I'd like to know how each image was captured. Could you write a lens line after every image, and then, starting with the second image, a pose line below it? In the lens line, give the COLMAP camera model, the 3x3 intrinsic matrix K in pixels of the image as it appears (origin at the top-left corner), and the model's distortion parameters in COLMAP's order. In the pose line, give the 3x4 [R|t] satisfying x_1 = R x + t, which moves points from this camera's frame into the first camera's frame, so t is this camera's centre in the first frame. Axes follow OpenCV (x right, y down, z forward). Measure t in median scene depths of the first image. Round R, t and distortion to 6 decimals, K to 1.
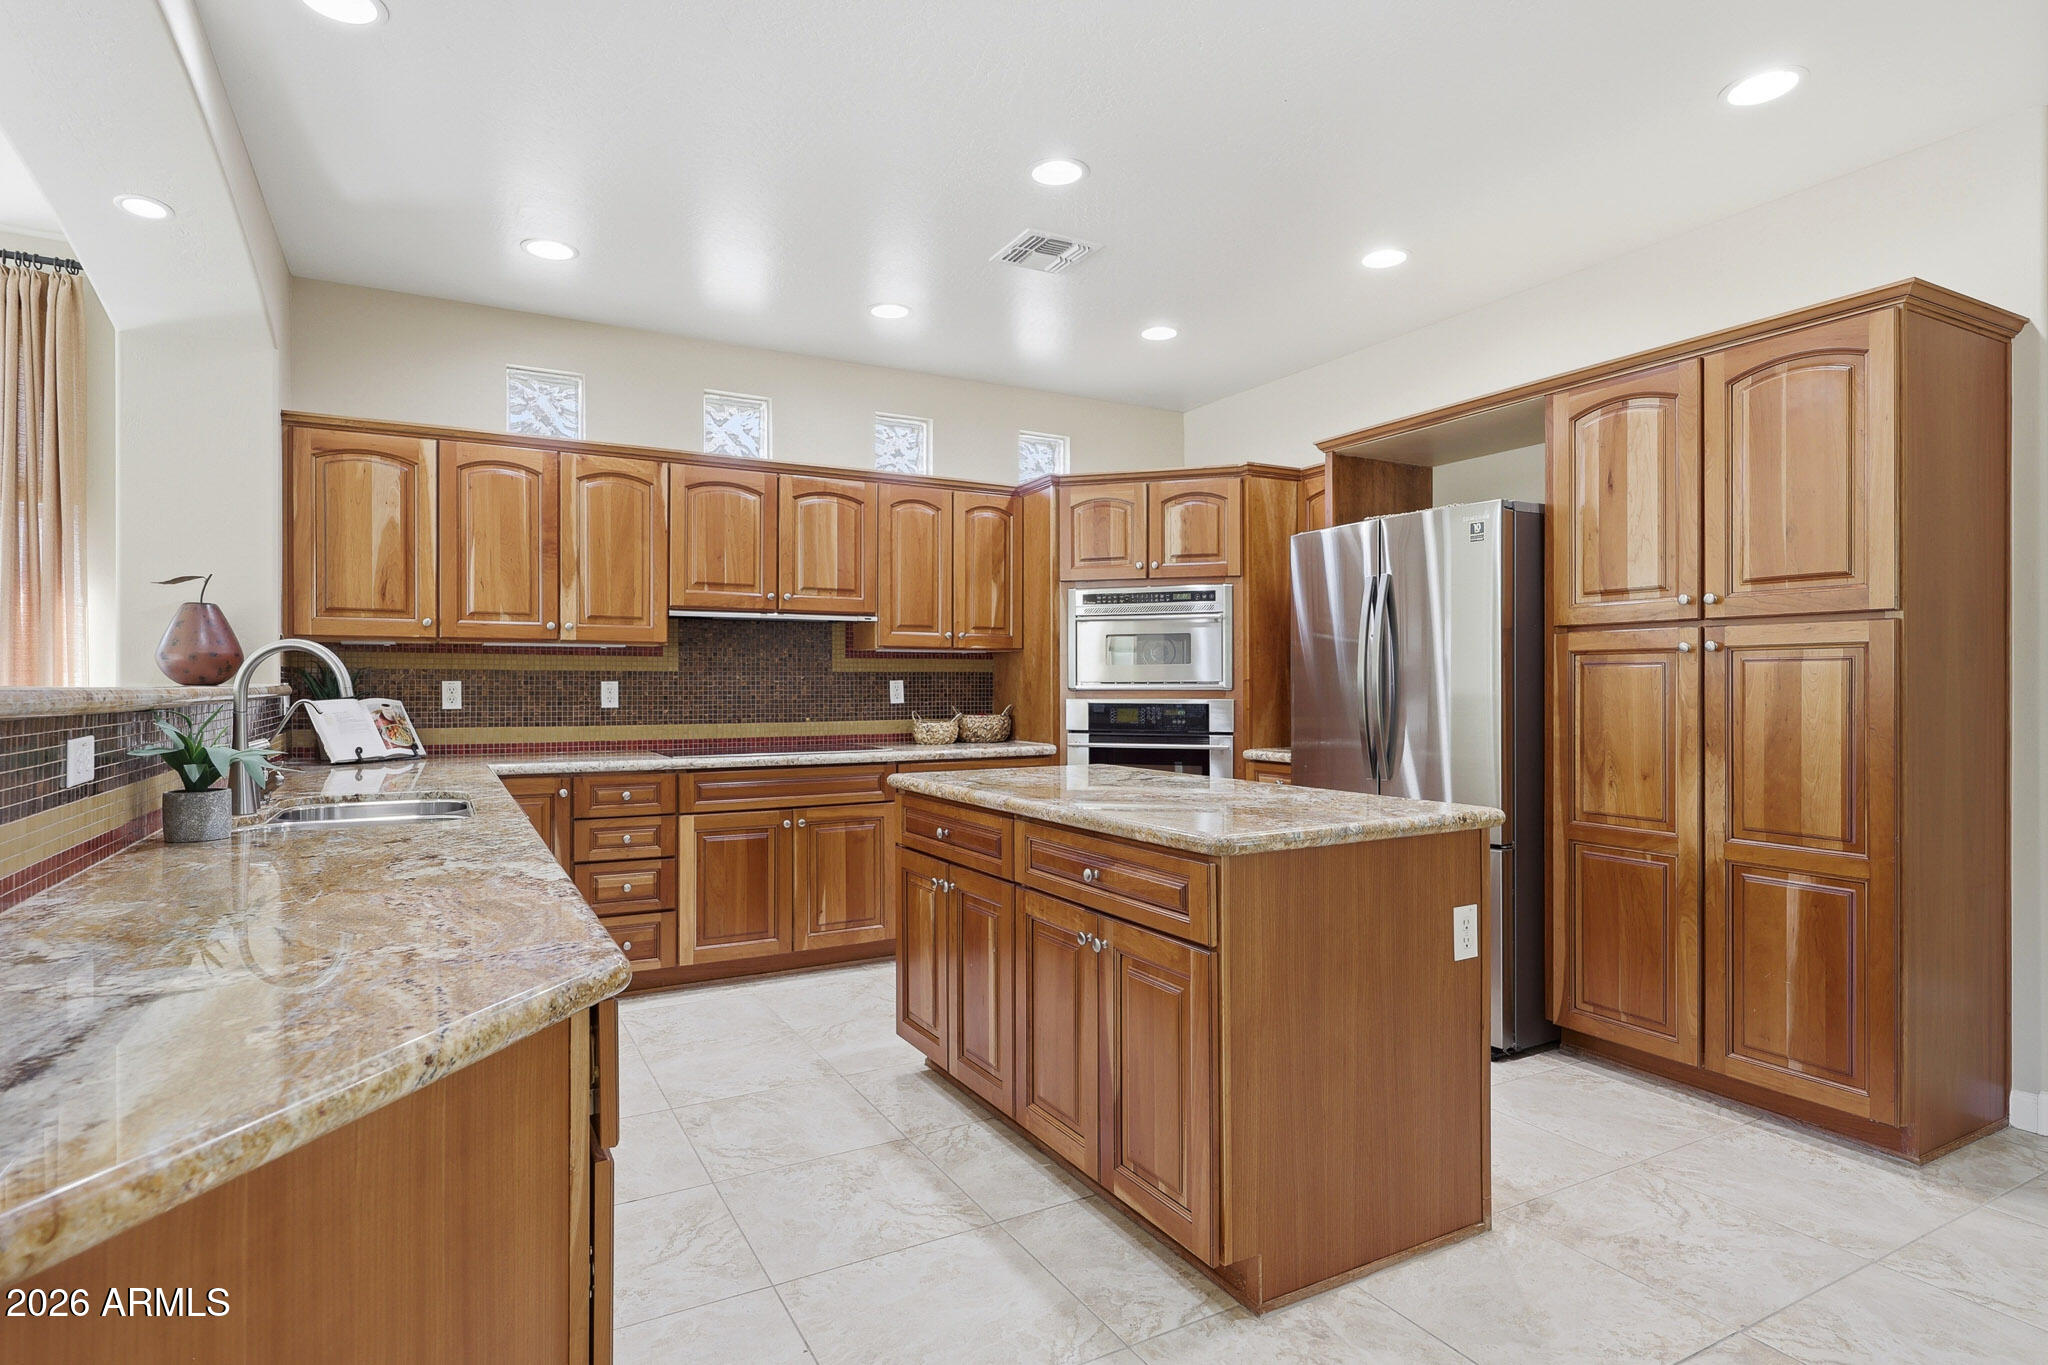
lens RADIAL K [[1067.6, 0, 1024.0], [0, 1067.6, 682.5], [0, 0, 1]] dist [-0.001422, -0.000373]
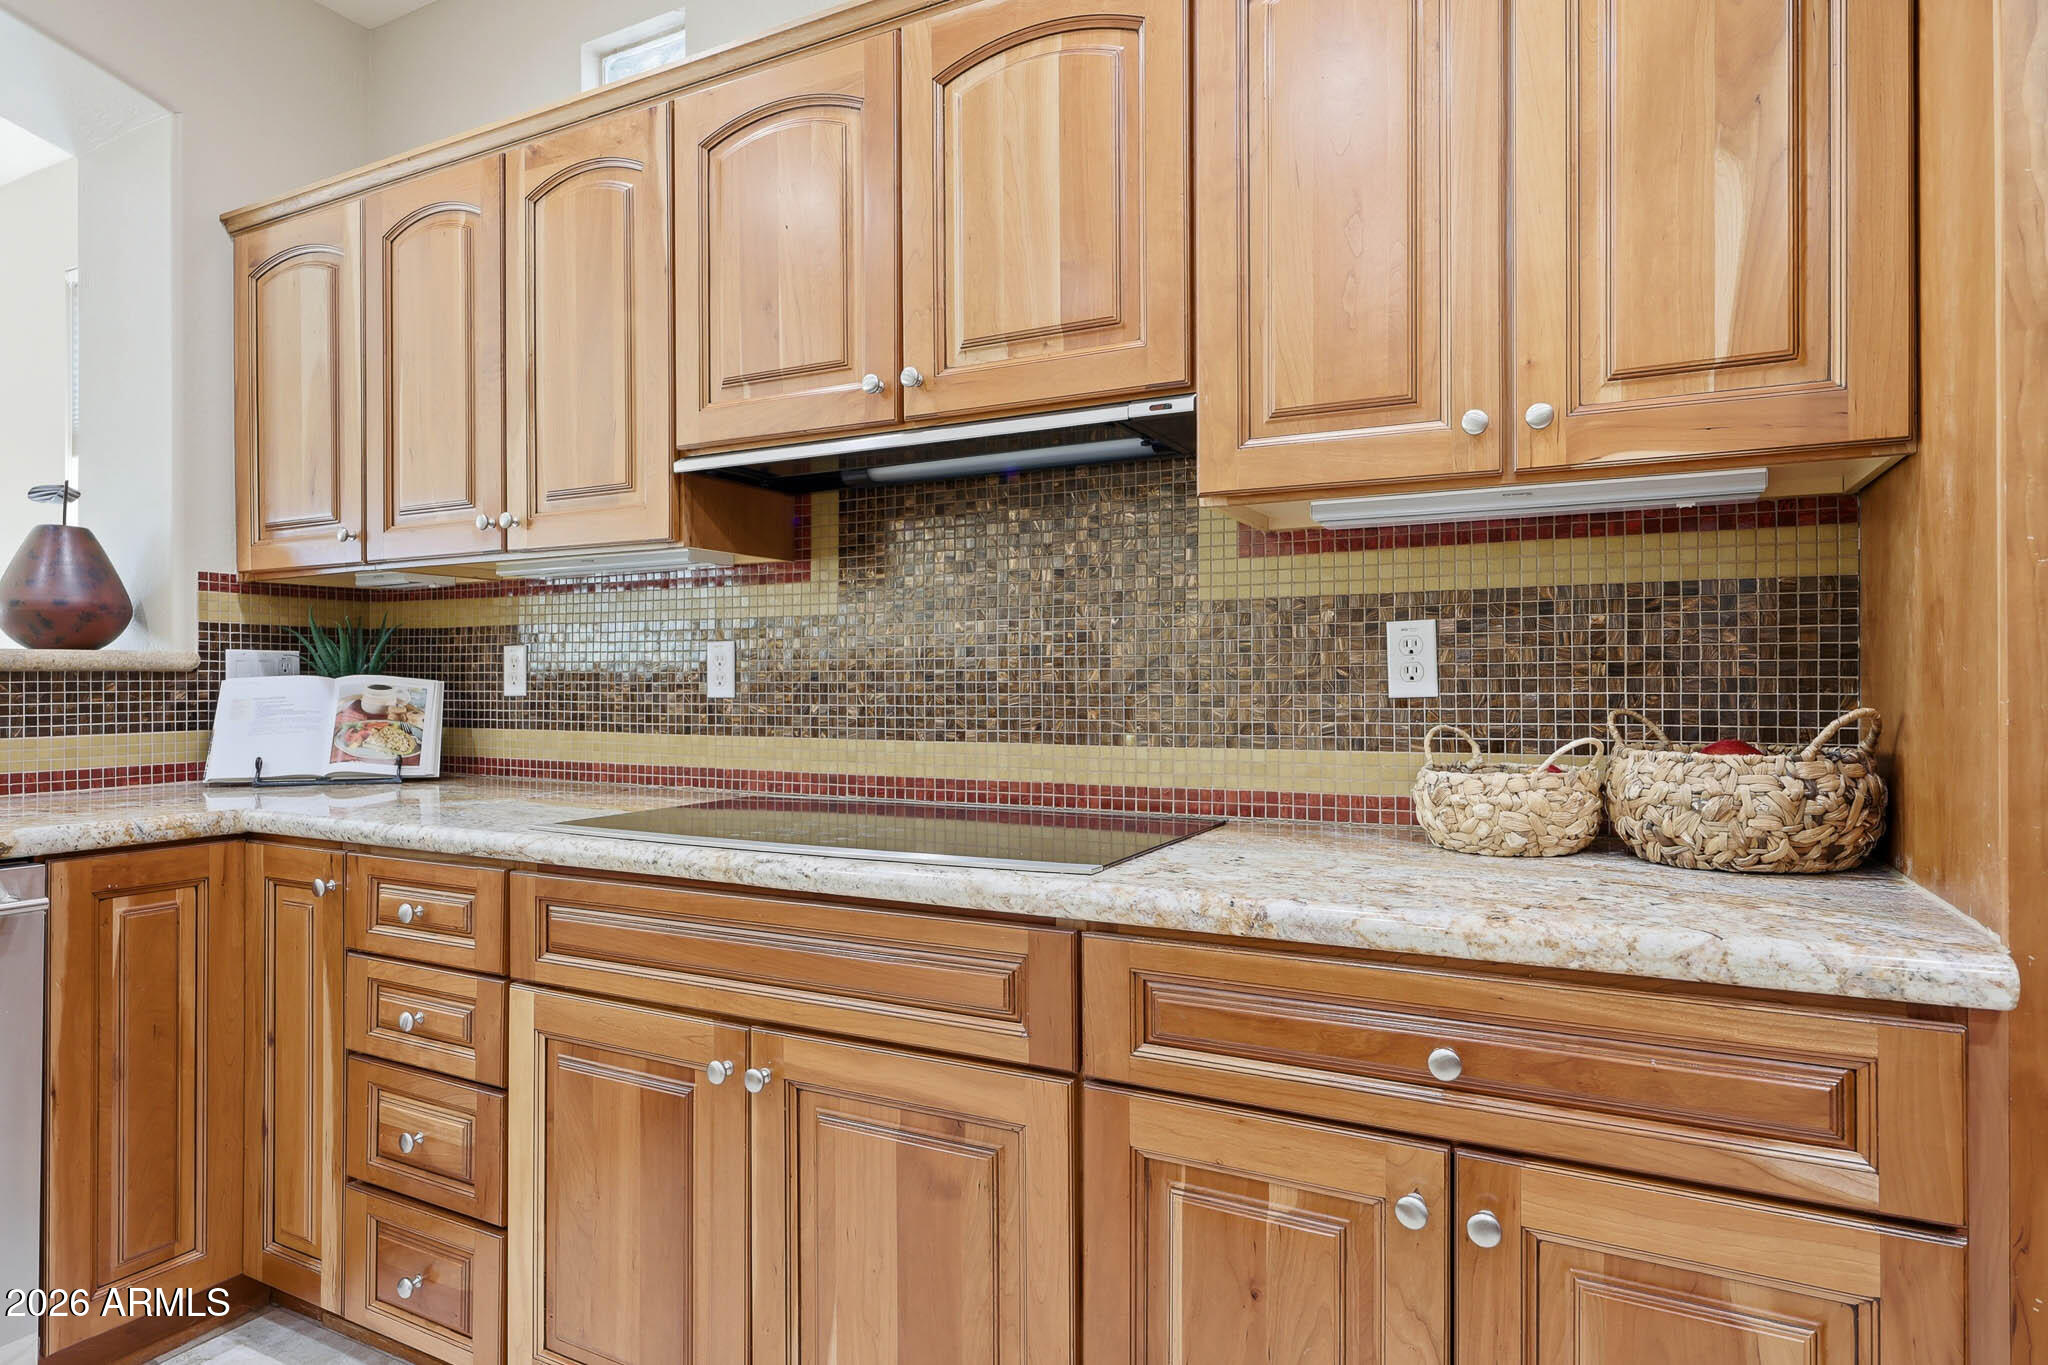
lens RADIAL K [[1120.4, 0, 1024.0], [0, 1120.4, 682.5], [0, 0, 1]] dist [-0.000624, -0.000159]
pose [[0.543720, 0.000168, -0.839267, 0.100551], [0.003540, 0.999991, 0.002493, 0.016768], [0.839259, -0.004326, 0.543714, 0.874587]]
